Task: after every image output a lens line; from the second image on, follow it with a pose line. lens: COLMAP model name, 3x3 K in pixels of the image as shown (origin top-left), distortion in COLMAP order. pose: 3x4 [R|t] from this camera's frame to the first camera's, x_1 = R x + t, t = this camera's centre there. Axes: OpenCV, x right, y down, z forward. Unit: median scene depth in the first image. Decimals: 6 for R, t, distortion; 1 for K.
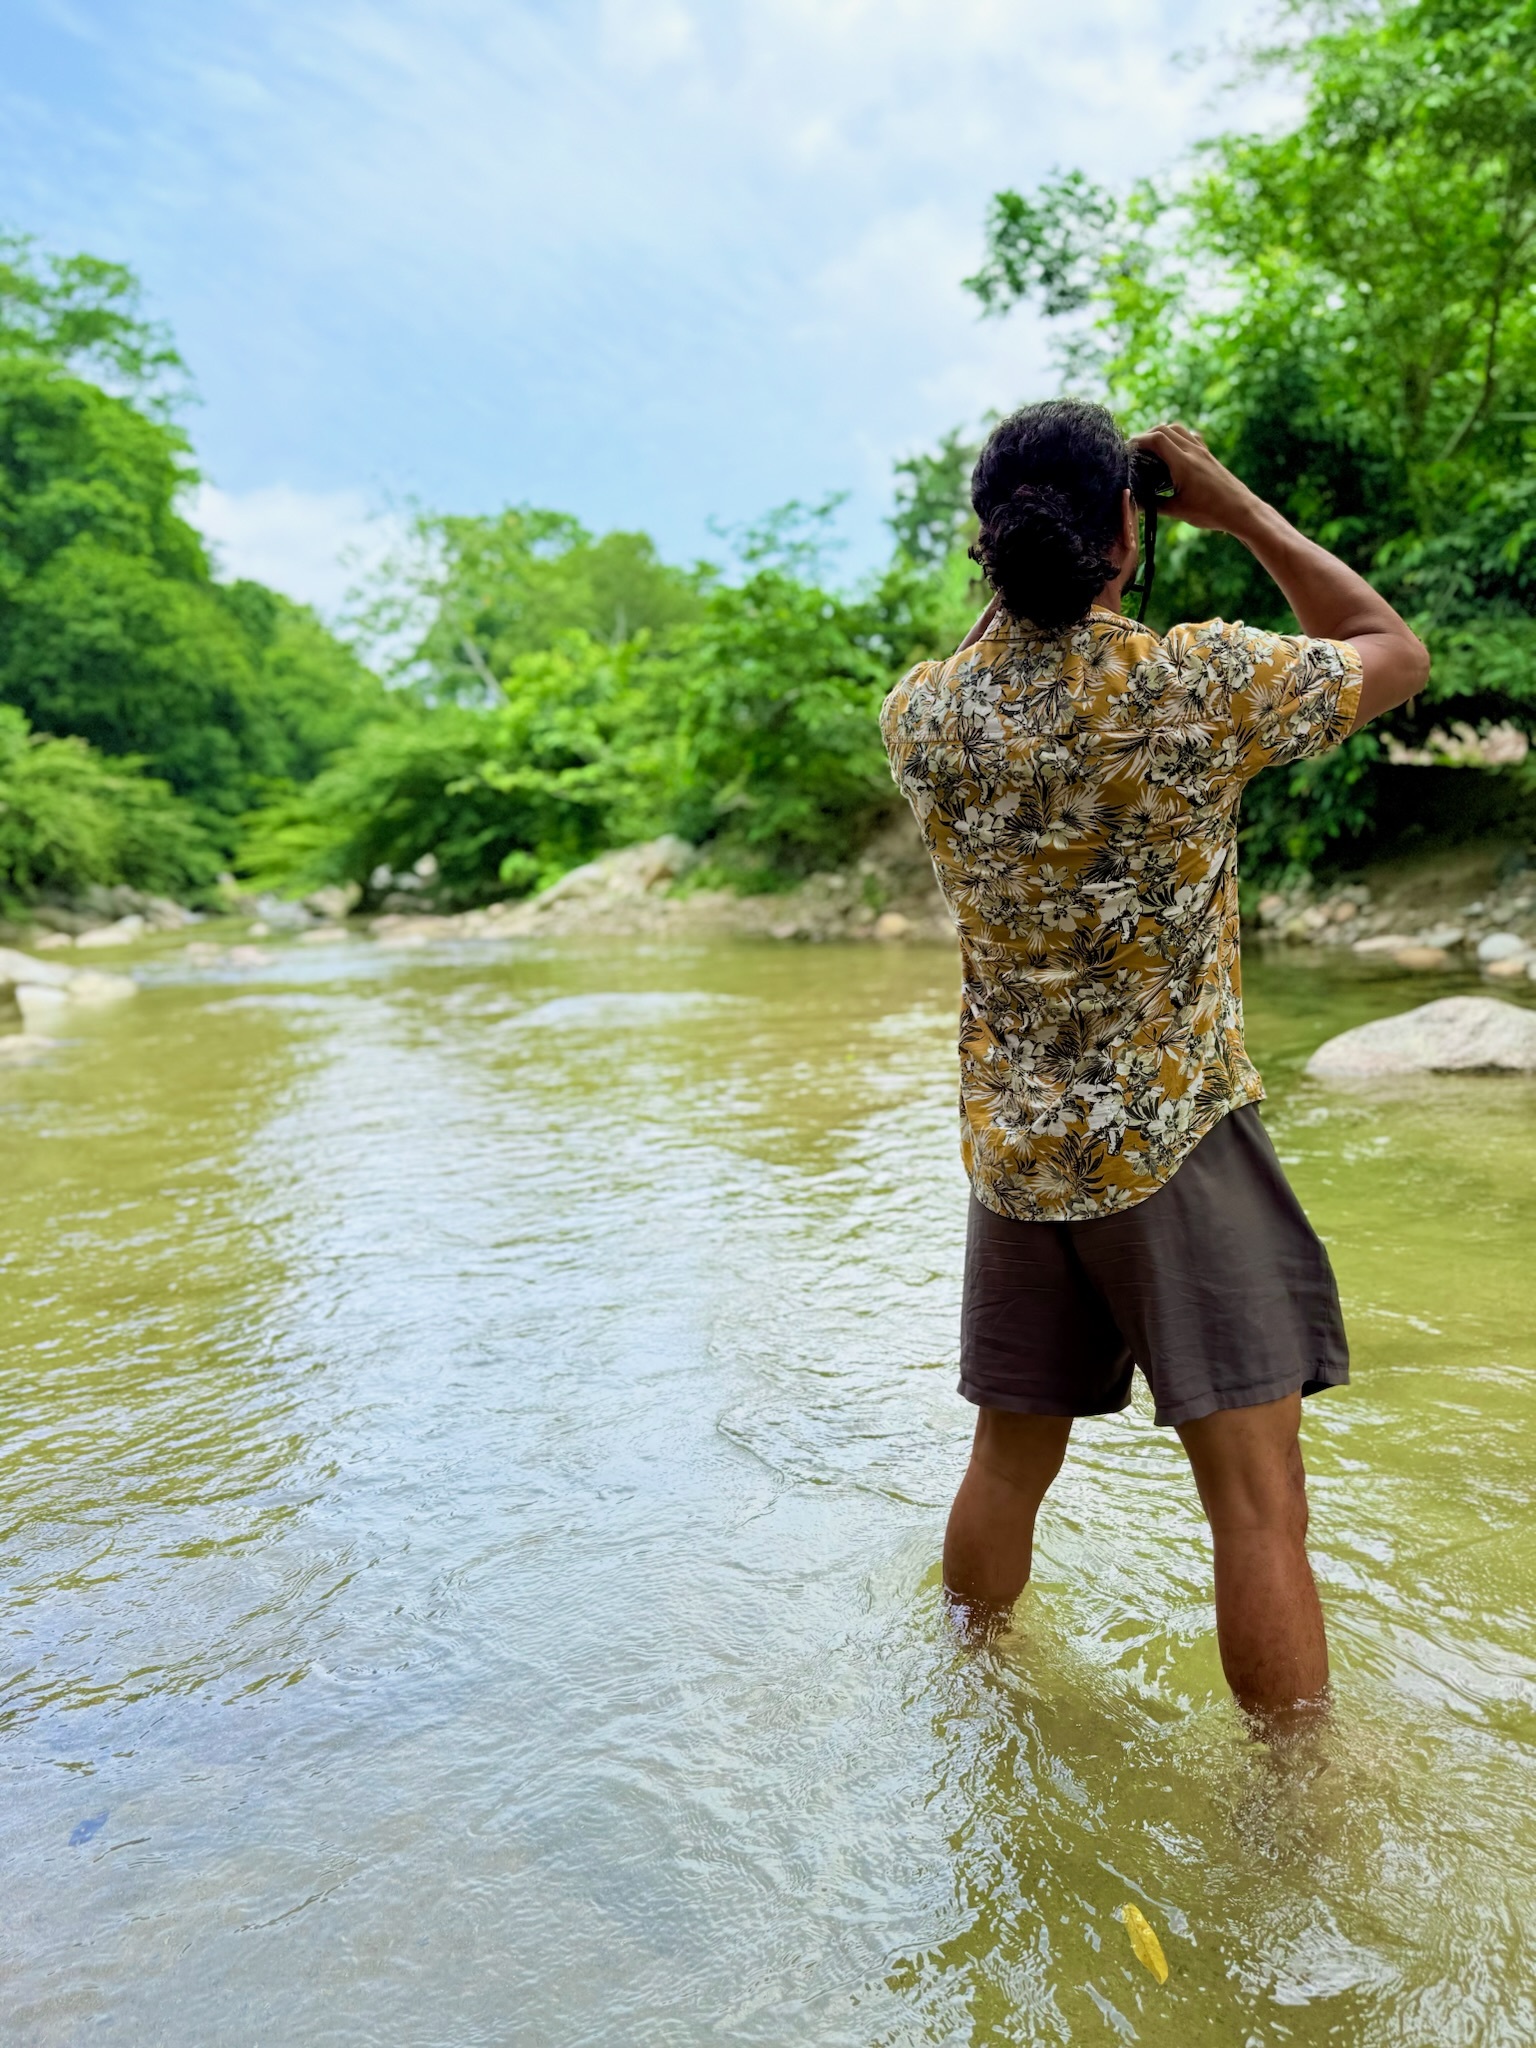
lens RADIAL K [[1425.2, 0, 763.2], [0, 1425.2, 1025.9], [0, 0, 1]] dist [0.066891, -0.150653]
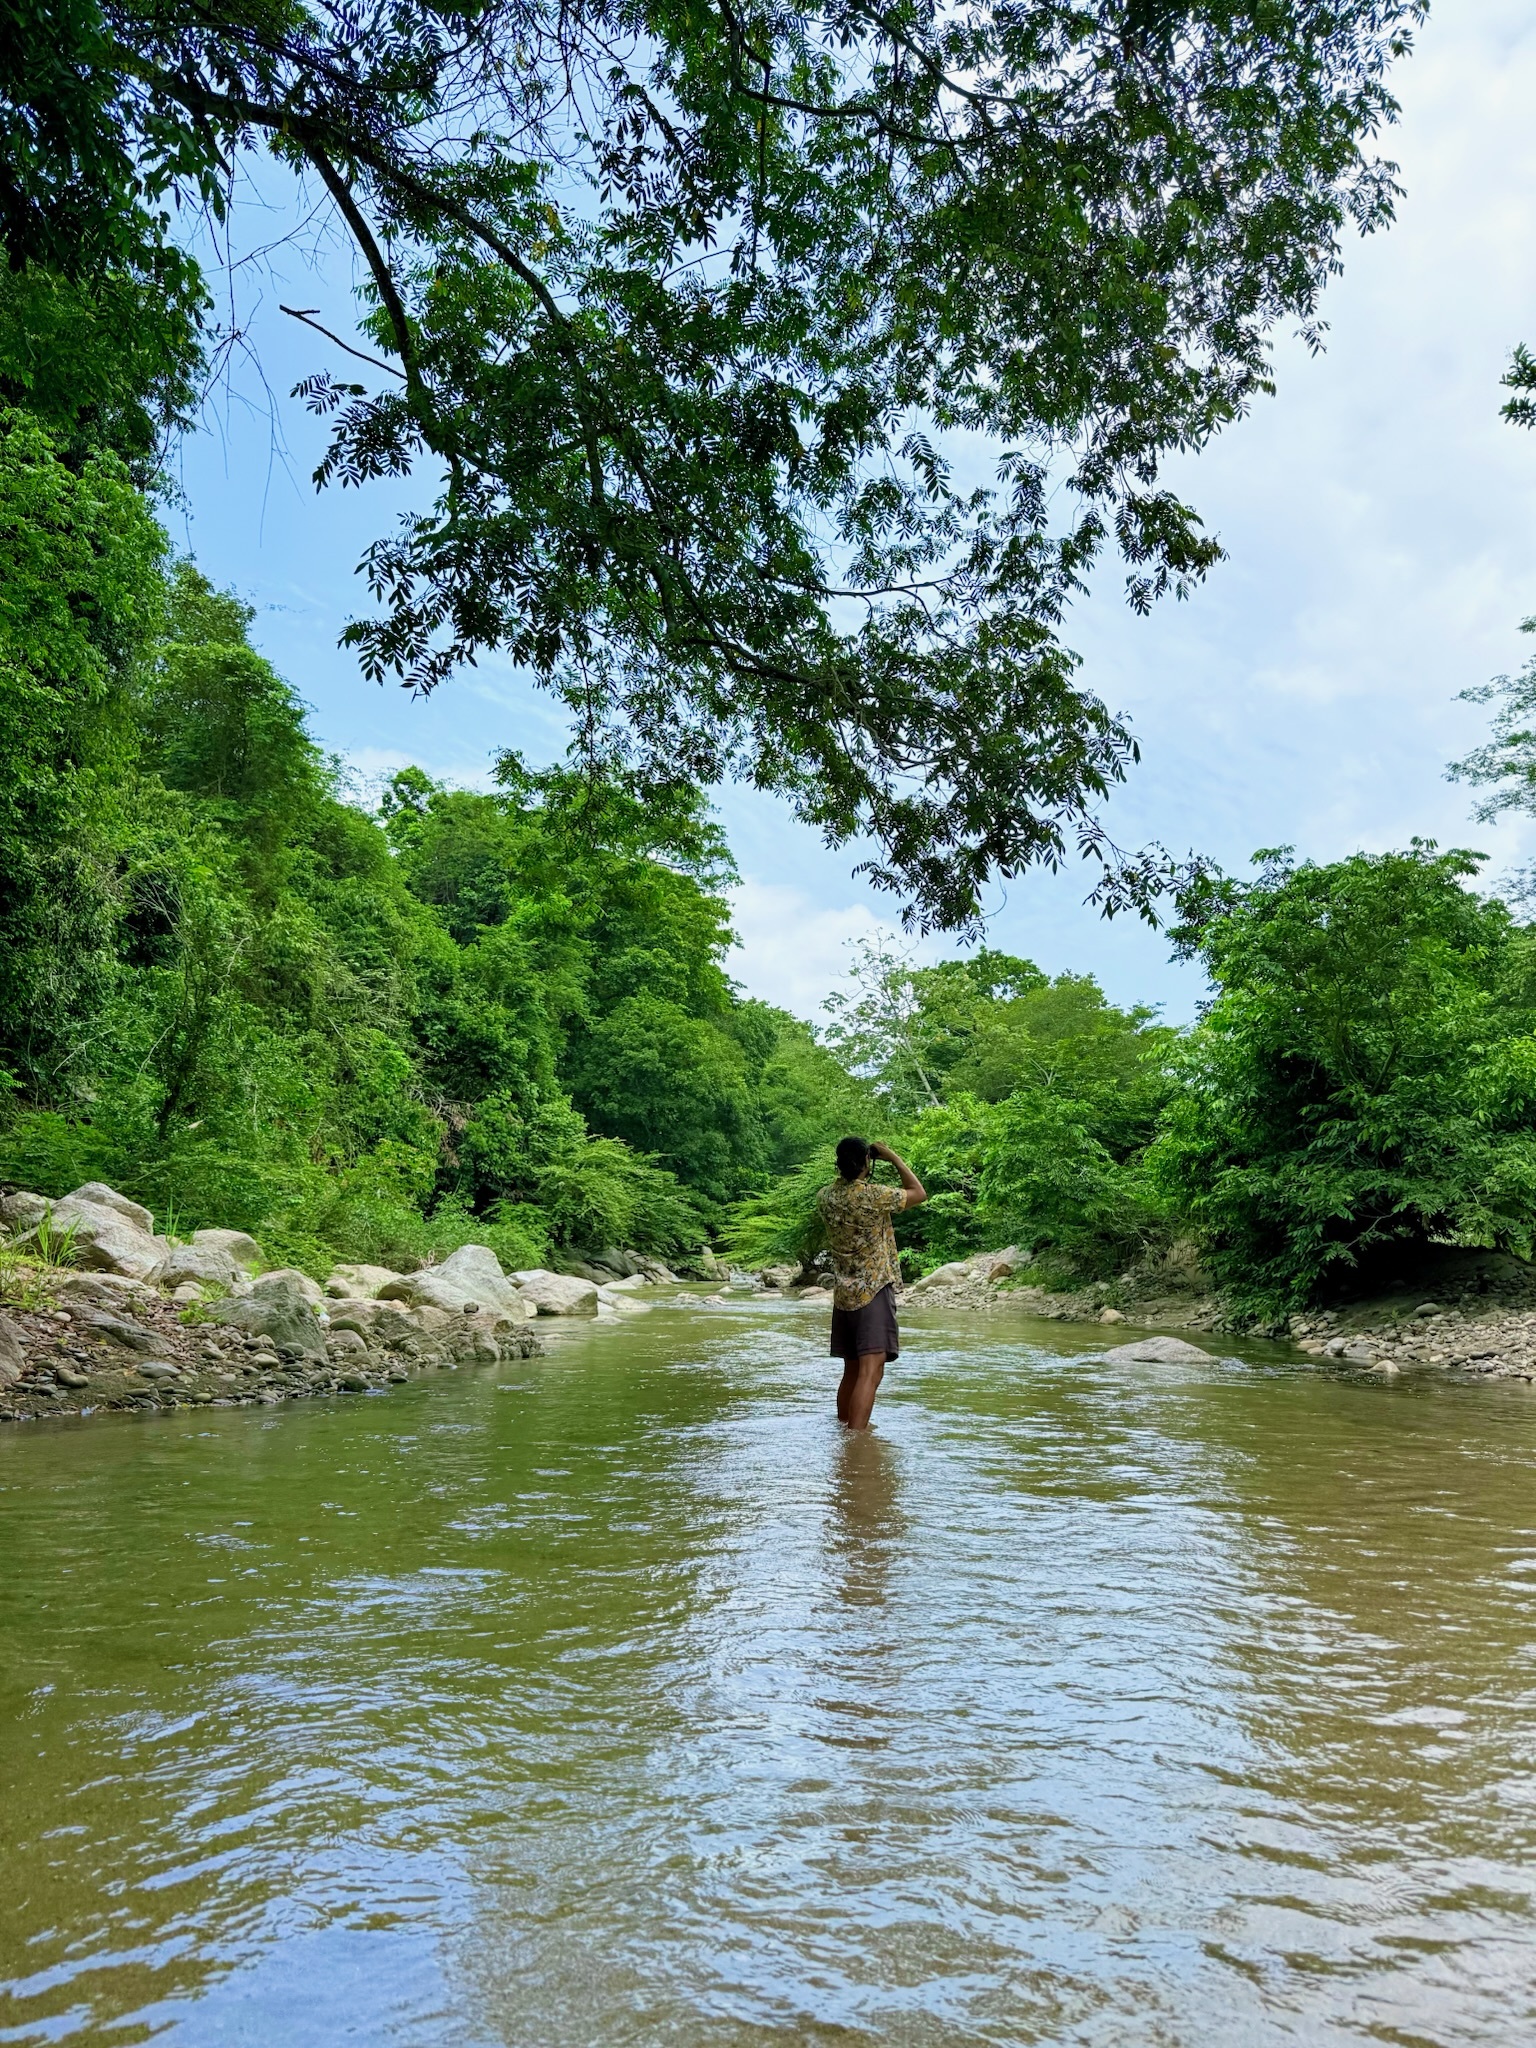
lens RADIAL K [[1423.5, 0, 777.2], [0, 1423.5, 1030.4], [0, 0, 1]] dist [0.070432, -0.159623]
pose [[0.948855, 0.038088, -0.313406, 0.075760], [-0.121823, 0.959987, -0.252159, 0.022821], [0.291261, 0.277443, 0.915528, -0.201932]]
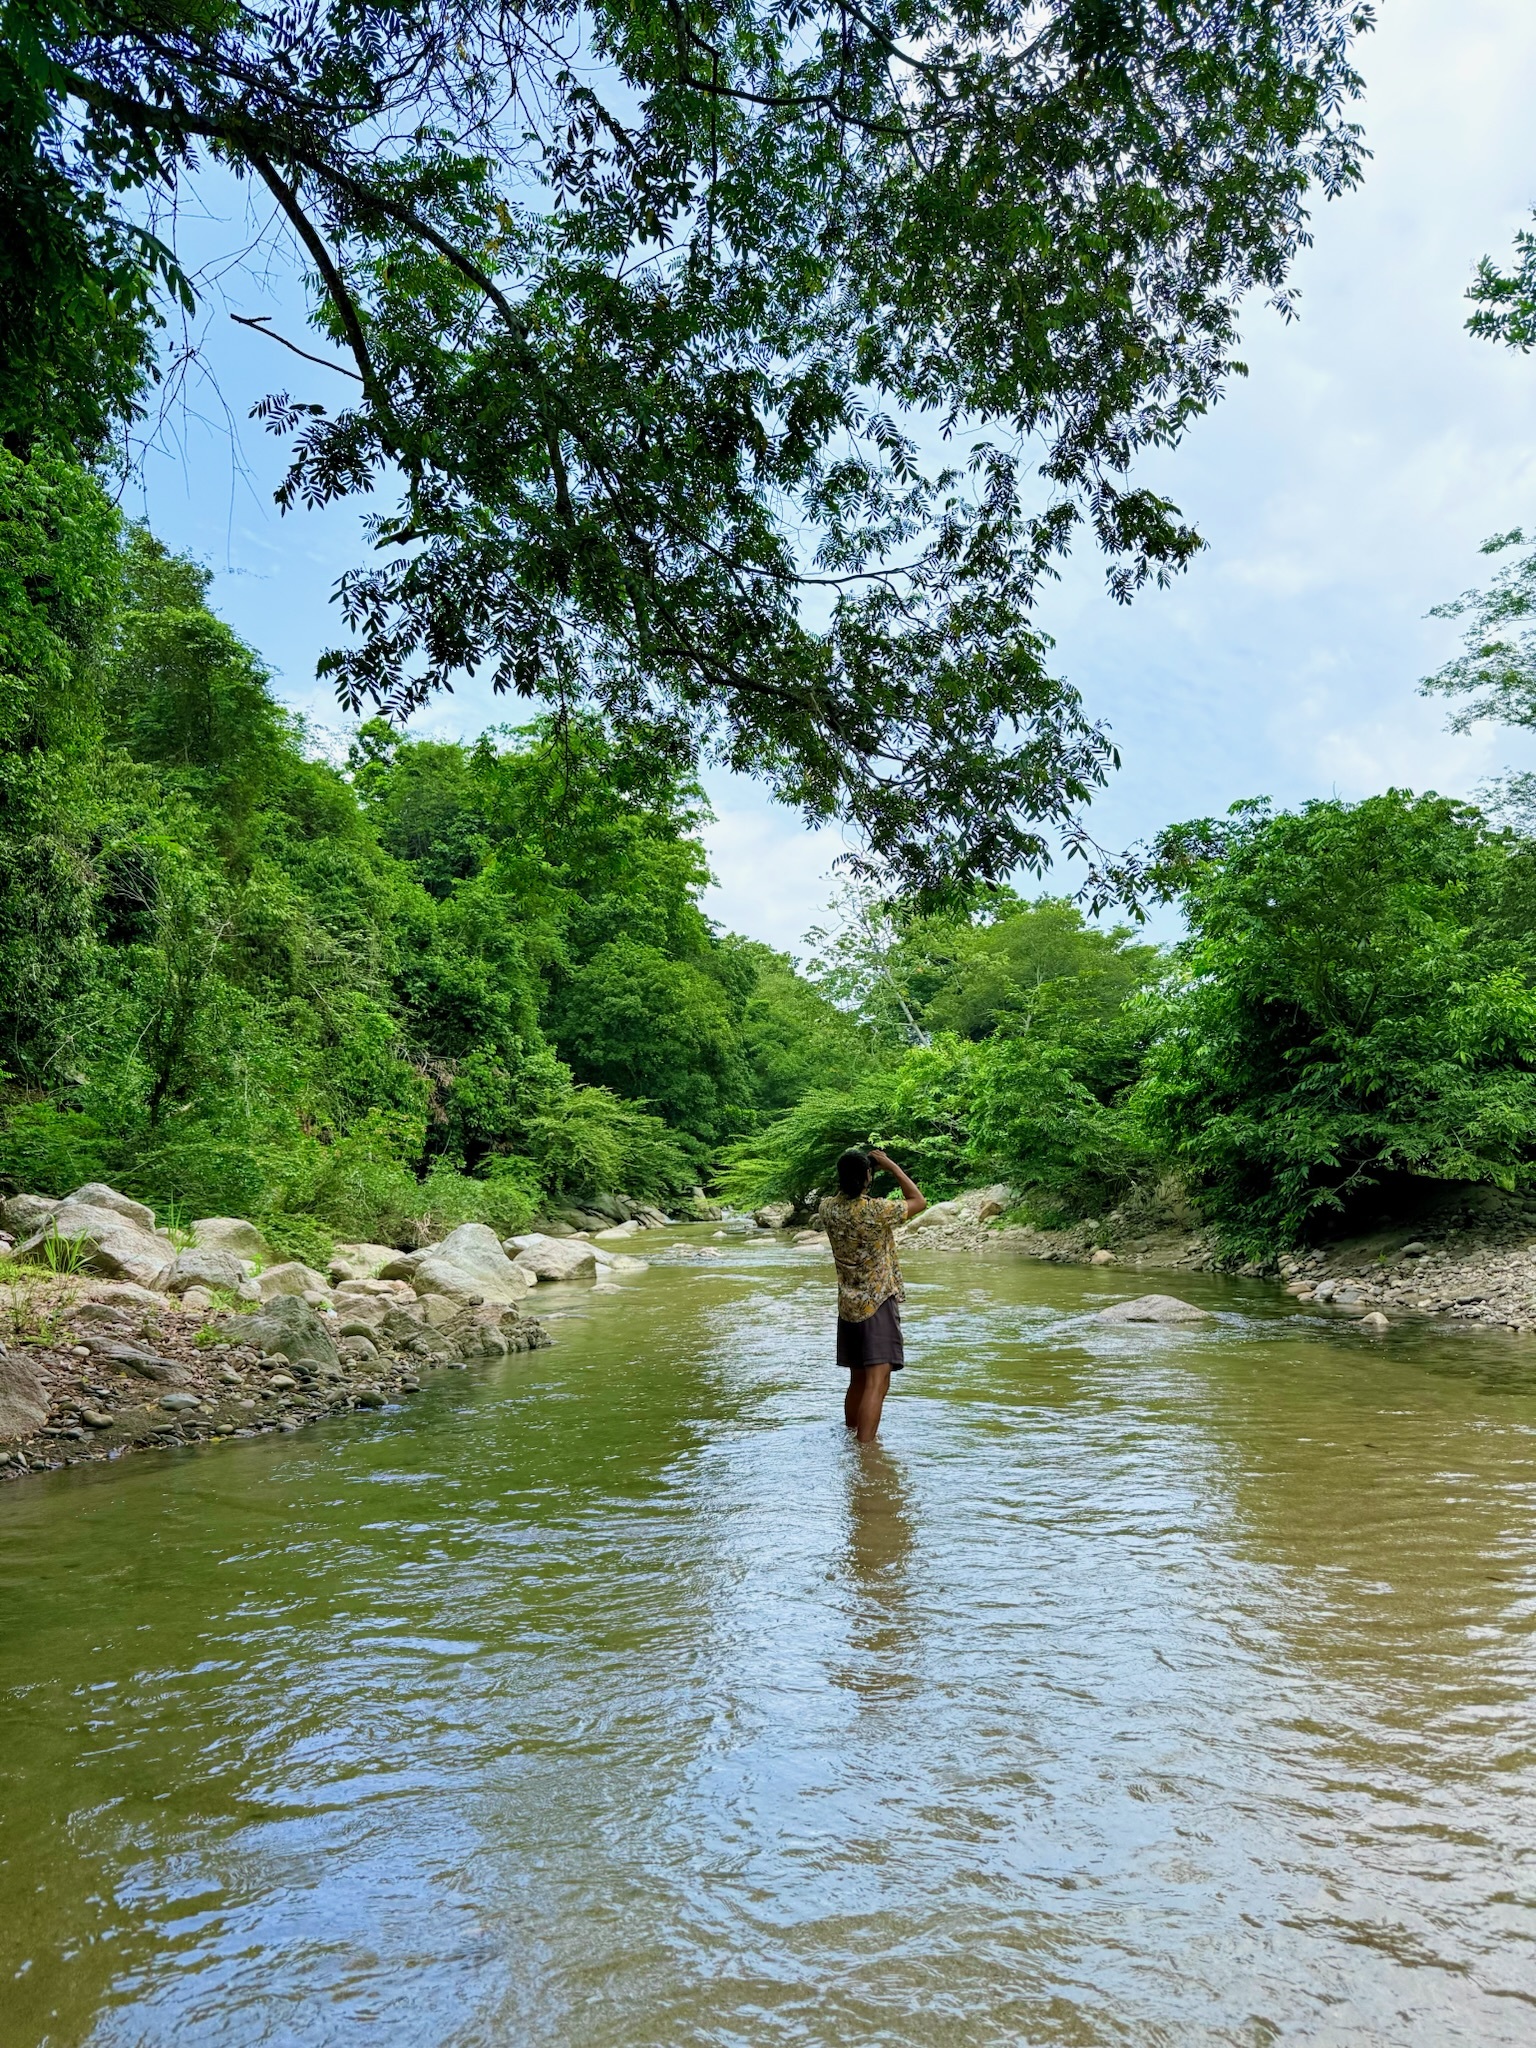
lens RADIAL K [[1425.2, 0, 763.2], [0, 1425.2, 1025.9], [0, 0, 1]] dist [0.066891, -0.150653]
pose [[0.951082, 0.011255, -0.308734, 0.074967], [-0.078884, 0.975057, -0.207464, 0.012896], [0.298698, 0.221669, 0.928247, -0.207507]]
